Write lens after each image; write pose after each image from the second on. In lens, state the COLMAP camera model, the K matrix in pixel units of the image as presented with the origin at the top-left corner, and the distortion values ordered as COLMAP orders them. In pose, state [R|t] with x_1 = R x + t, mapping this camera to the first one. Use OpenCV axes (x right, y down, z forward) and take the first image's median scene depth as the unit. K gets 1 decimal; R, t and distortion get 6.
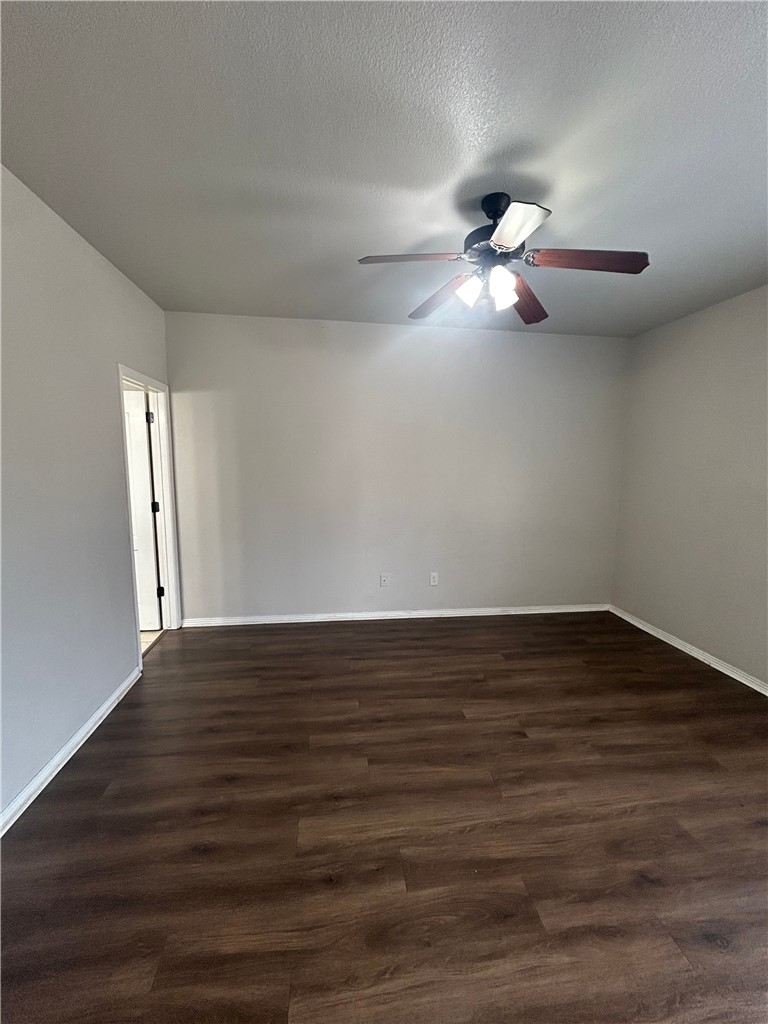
lens RADIAL K [[412.6, 0, 384.0], [0, 412.6, 512.0], [0, 0, 1]] dist [0.000299, 0.000090]
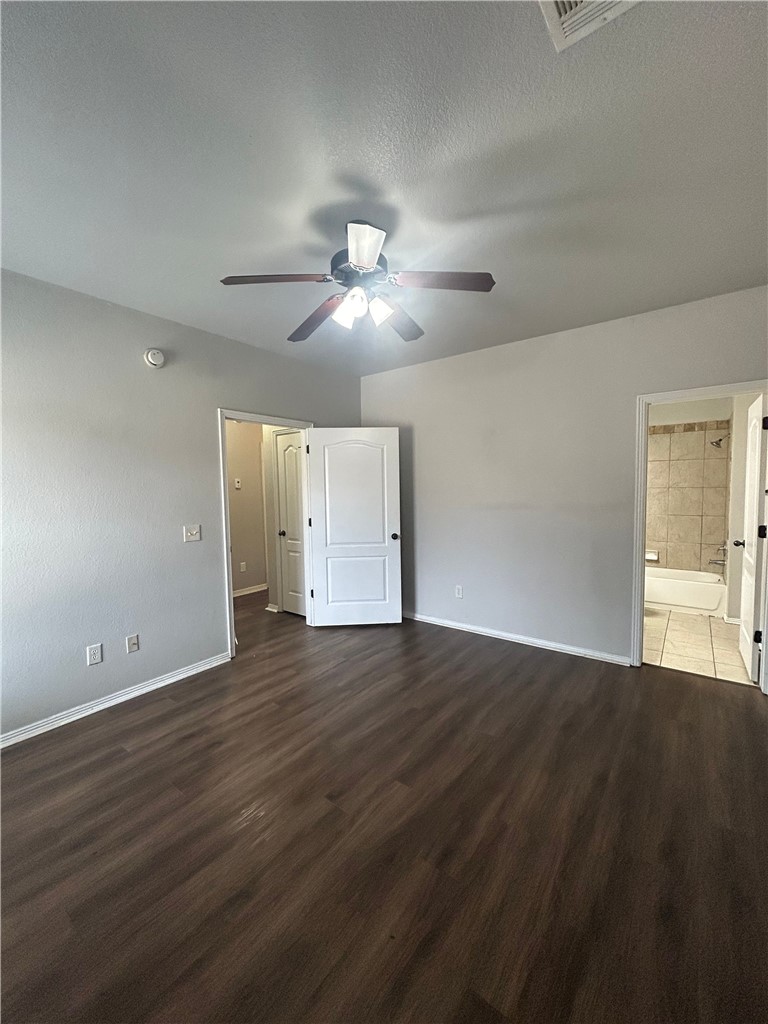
lens RADIAL K [[412.6, 0, 384.0], [0, 412.6, 512.0], [0, 0, 1]] dist [0.000299, 0.000090]
pose [[-0.706757, 0.045094, -0.706018, 0.809383], [-0.084213, 0.985508, 0.147247, -0.157697], [0.702426, 0.163524, -0.692717, 1.530694]]
